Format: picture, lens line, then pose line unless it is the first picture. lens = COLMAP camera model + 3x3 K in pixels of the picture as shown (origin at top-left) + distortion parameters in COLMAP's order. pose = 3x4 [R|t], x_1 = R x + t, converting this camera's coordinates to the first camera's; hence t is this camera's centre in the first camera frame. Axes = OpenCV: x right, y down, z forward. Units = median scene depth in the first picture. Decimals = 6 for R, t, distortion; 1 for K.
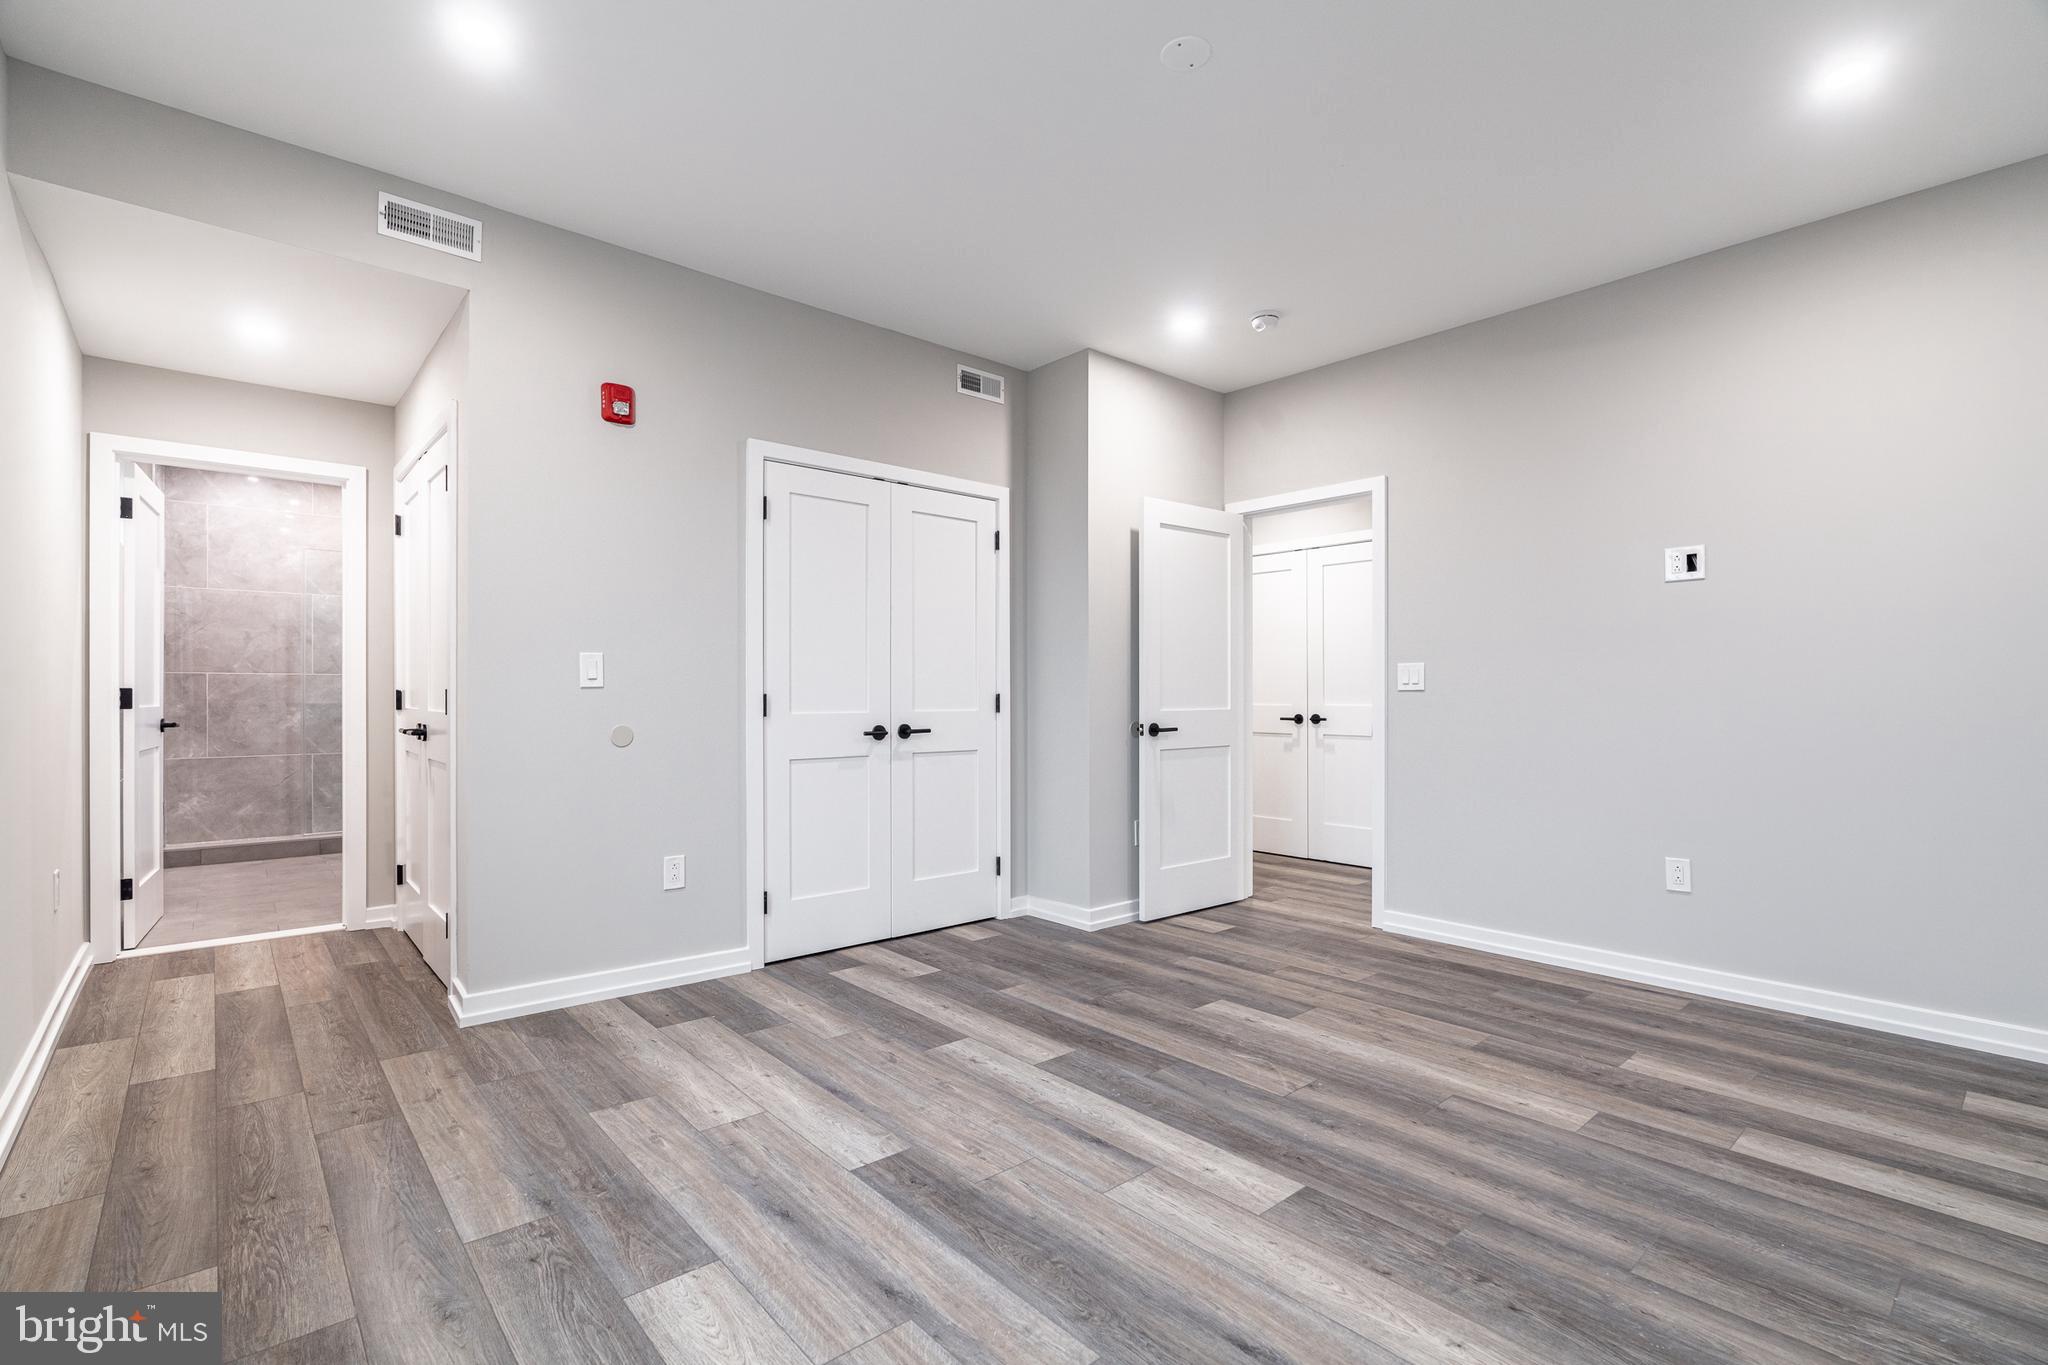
lens RADIAL K [[911.2, 0, 1034.9], [0, 911.2, 695.3], [0, 0, 1]] dist [-0.002633, 0.000356]
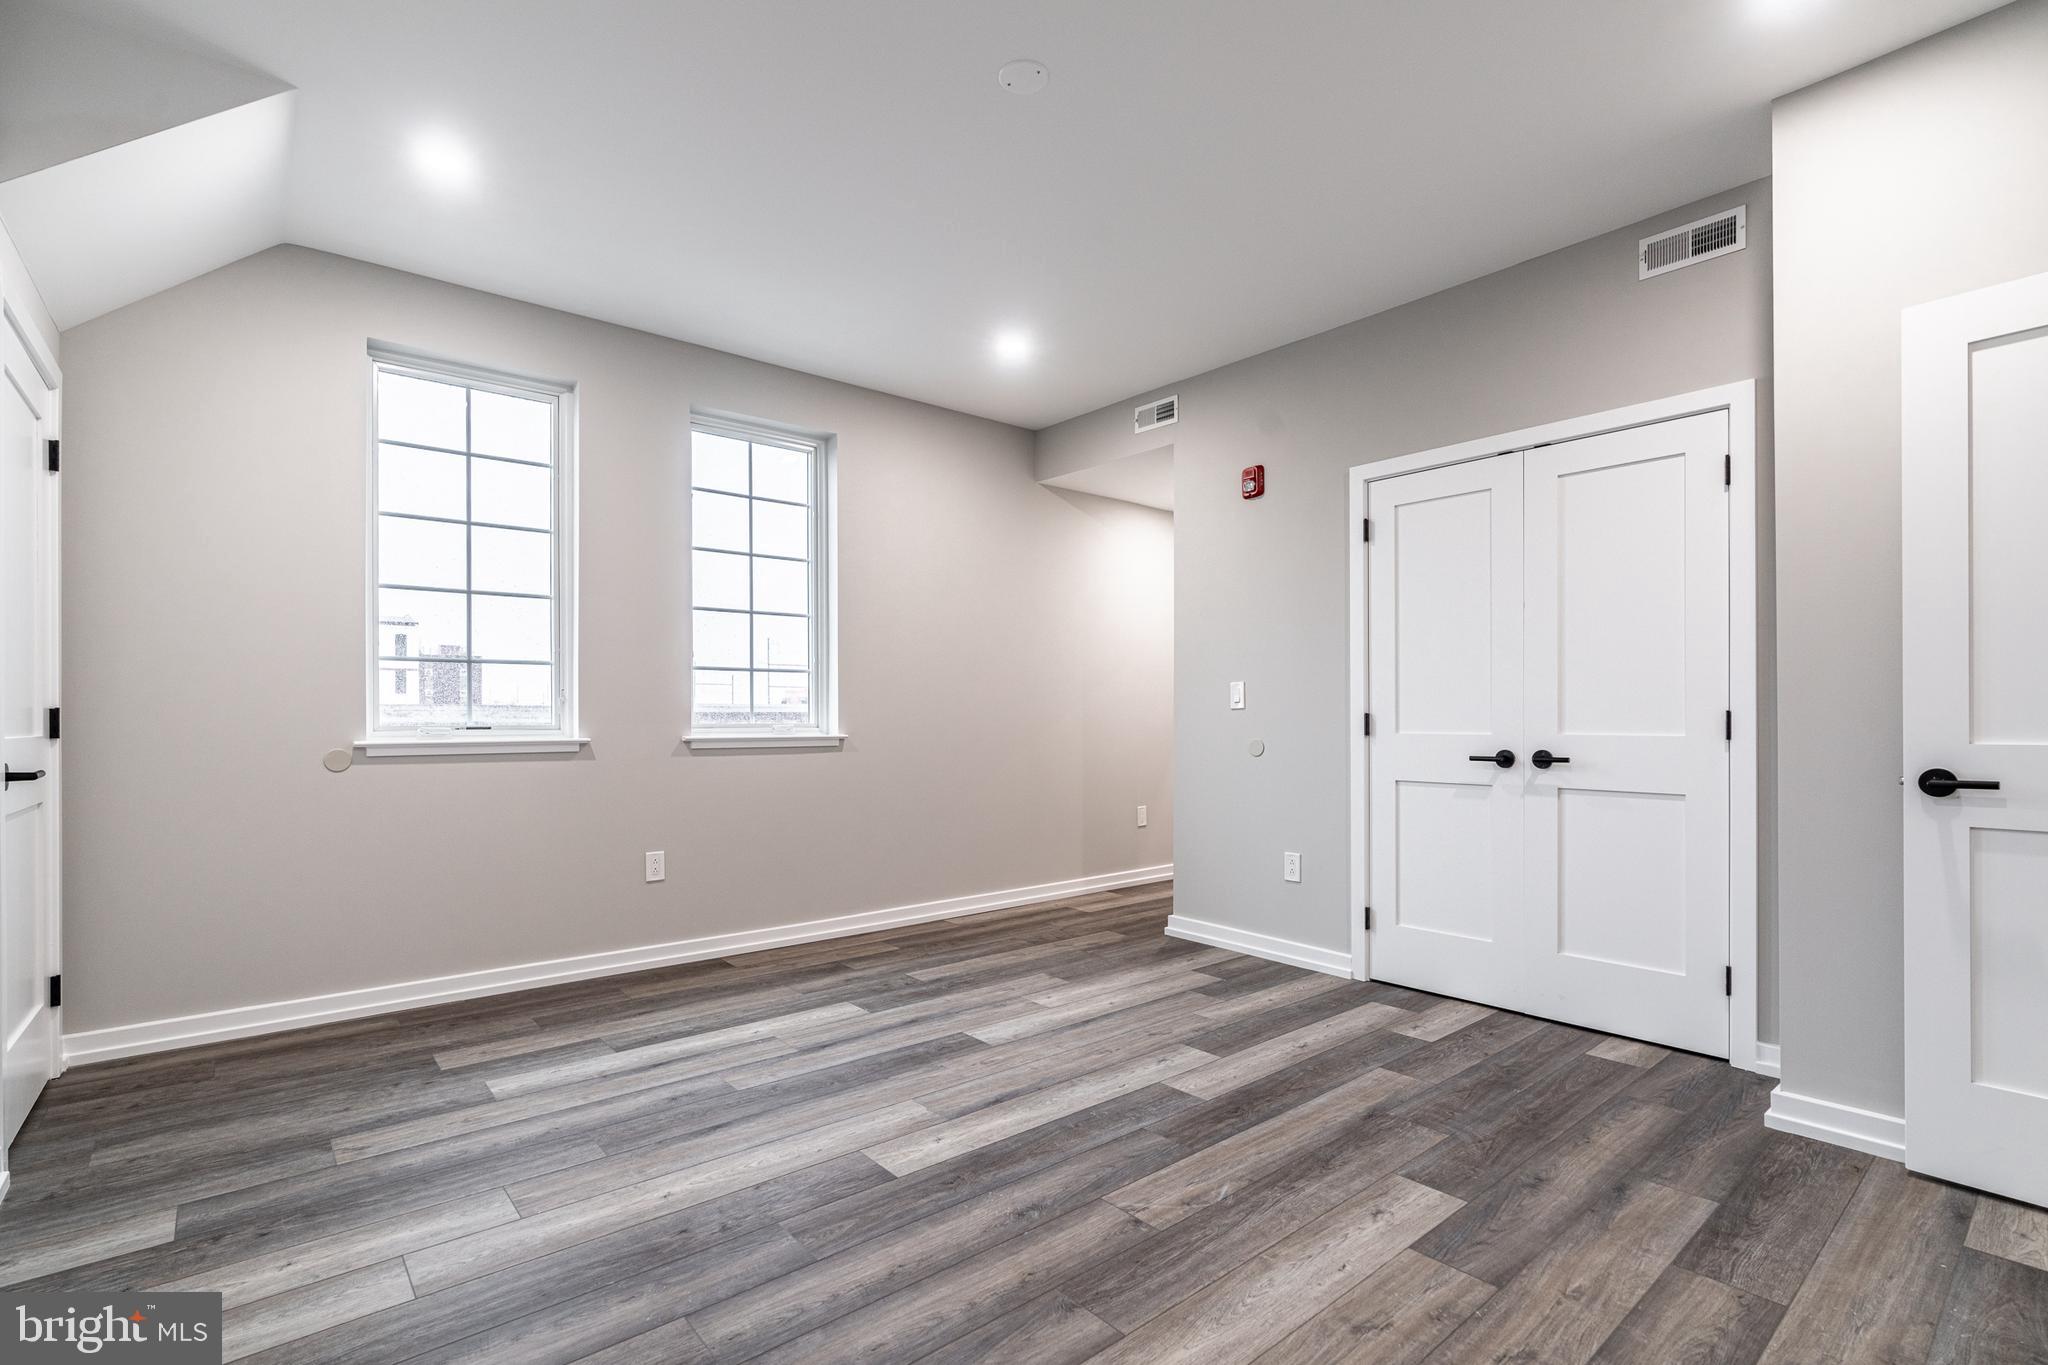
lens RADIAL K [[931.8, 0, 1026.8], [0, 931.8, 719.1], [0, 0, 1]] dist [-0.004961, 0.000252]
pose [[-0.005422, 0.000412, -0.999985, 1.067361], [0.001976, 0.999998, 0.000401, 0.005626], [0.999983, -0.001974, -0.005423, 0.896595]]
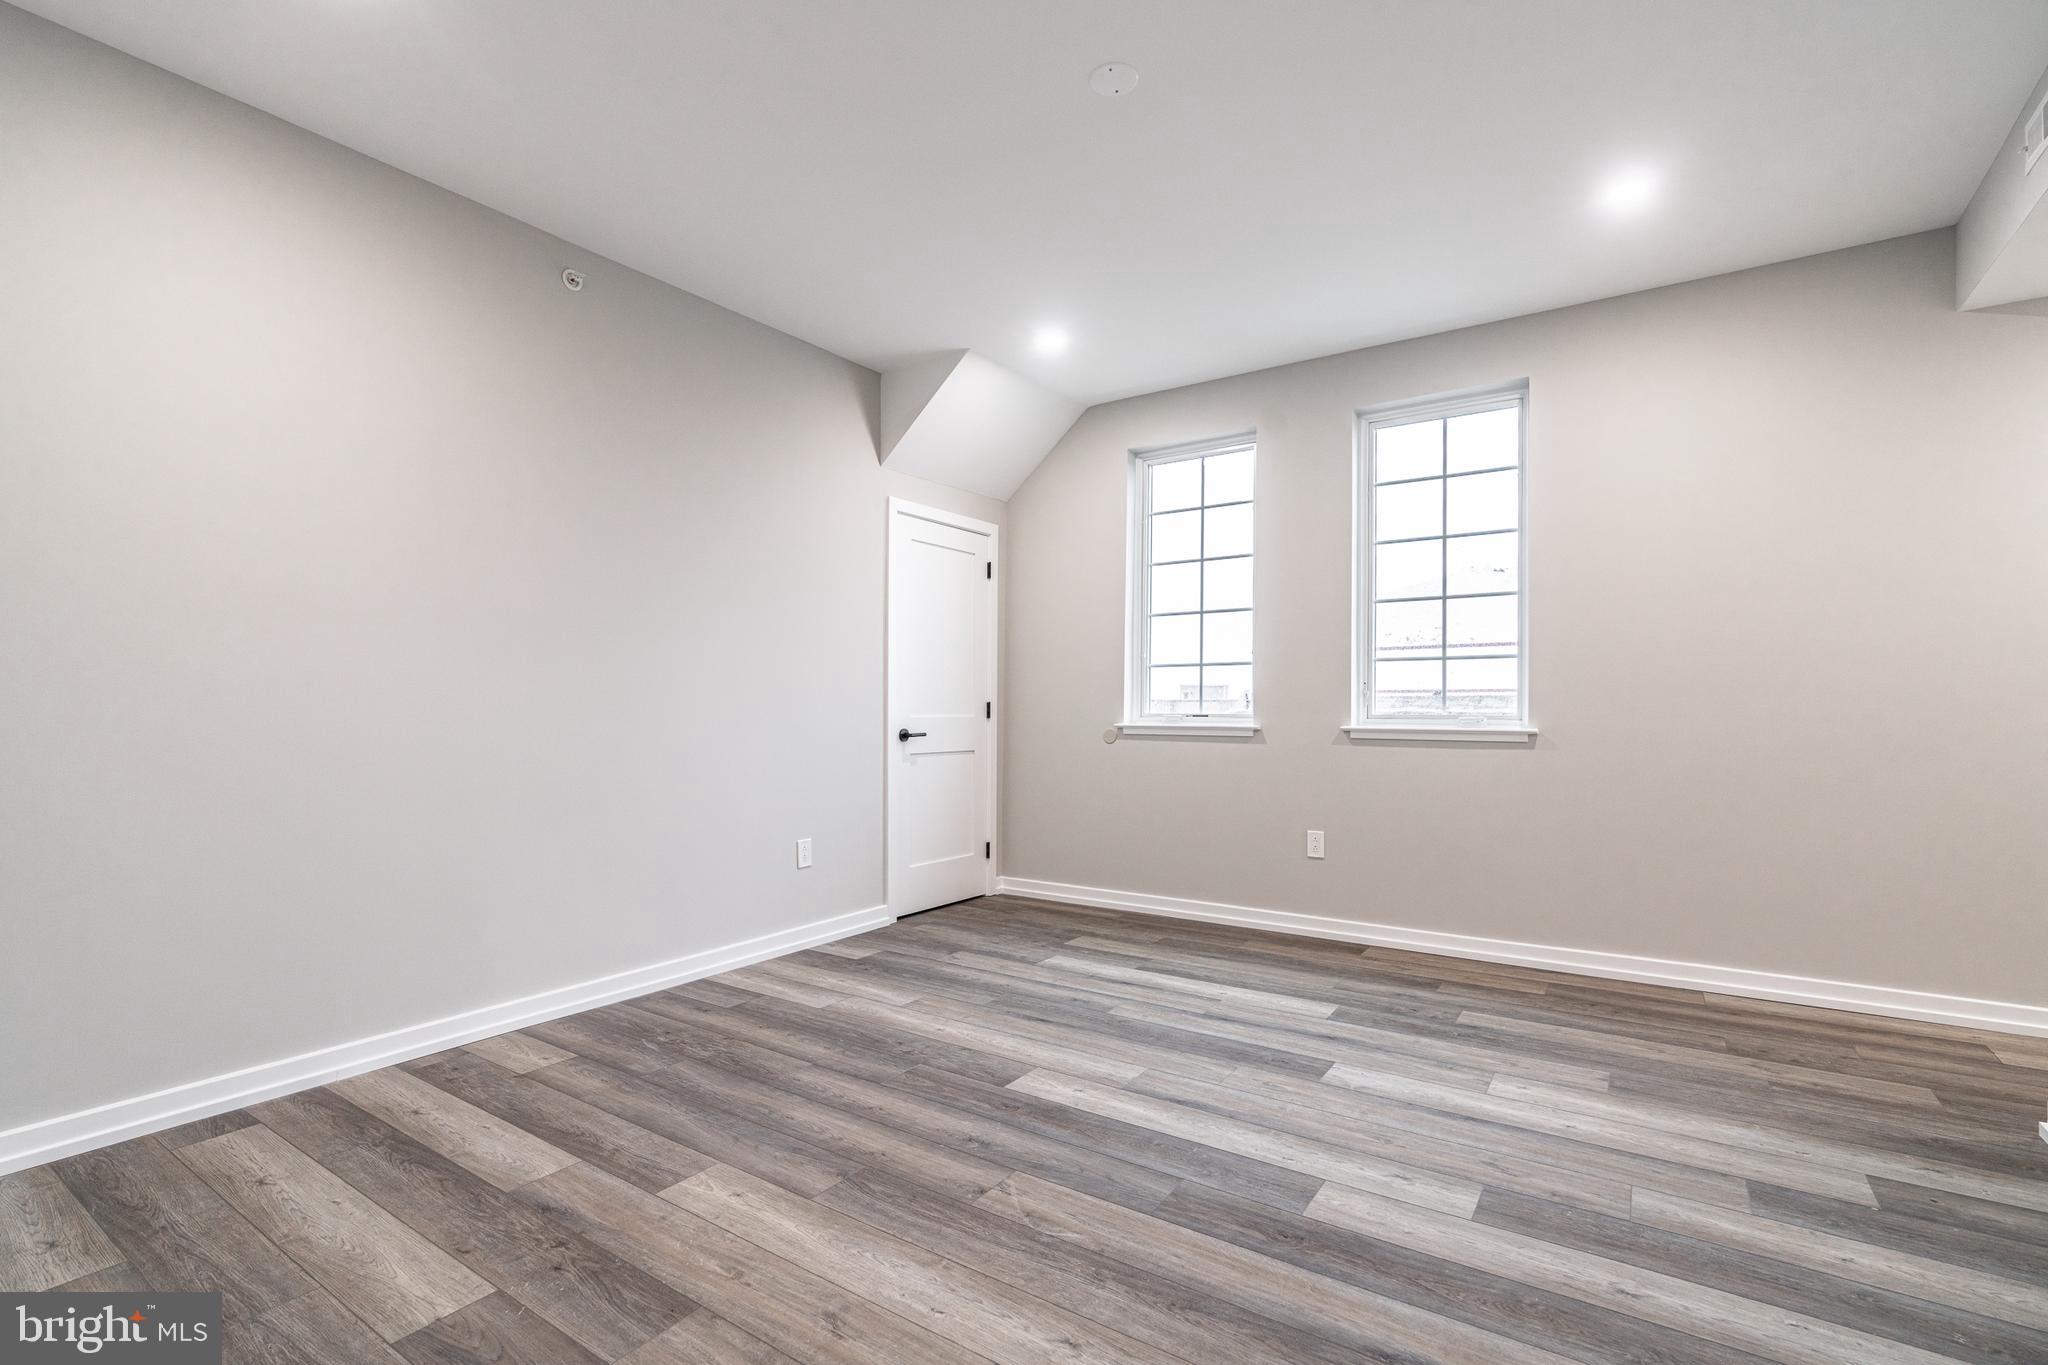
lens RADIAL K [[949.3, 0, 1049.5], [0, 949.3, 705.4], [0, 0, 1]] dist [-0.002441, 0.000692]
pose [[-0.962665, -0.003366, -0.270675, 0.465024], [-0.002691, 0.999992, -0.002864, 0.003740], [0.270683, -0.002028, -0.962667, 1.788637]]
